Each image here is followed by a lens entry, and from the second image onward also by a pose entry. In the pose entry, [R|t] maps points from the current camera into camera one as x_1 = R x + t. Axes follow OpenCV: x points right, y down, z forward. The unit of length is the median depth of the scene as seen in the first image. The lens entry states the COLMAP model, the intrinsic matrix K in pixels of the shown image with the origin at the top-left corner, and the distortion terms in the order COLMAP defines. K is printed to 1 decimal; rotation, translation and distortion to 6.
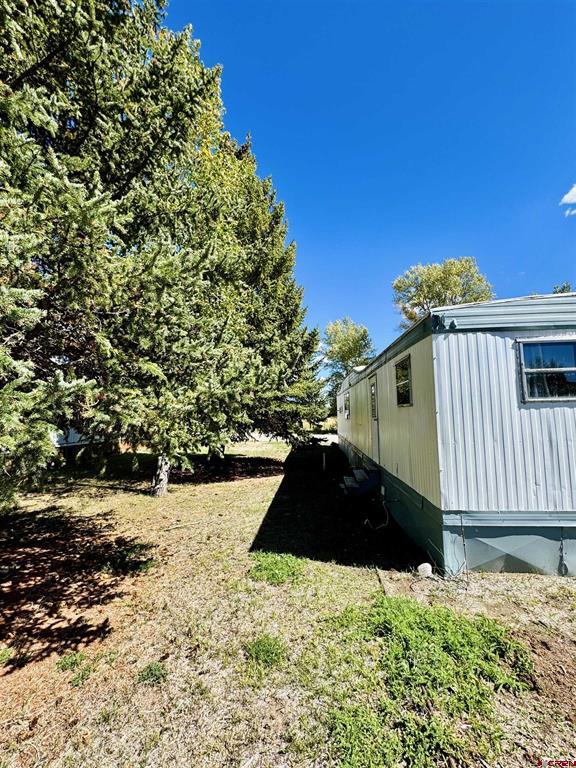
lens RADIAL K [[332.7, 0, 288.2], [0, 332.7, 384.3], [0, 0, 1]] dist [-0.000762, 0.000012]
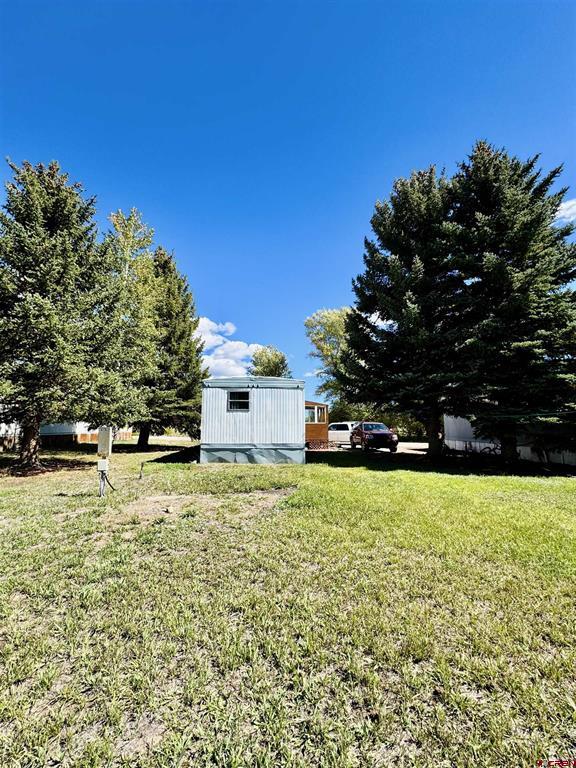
lens RADIAL K [[332.7, 0, 286.9], [0, 332.7, 384.2], [0, 0, 1]] dist [-0.000762, 0.000012]
pose [[0.992063, 0.033991, 0.121062, 0.874348], [-0.029747, 0.998884, -0.036698, -0.097440], [-0.122174, 0.032805, 0.991966, -2.279915]]
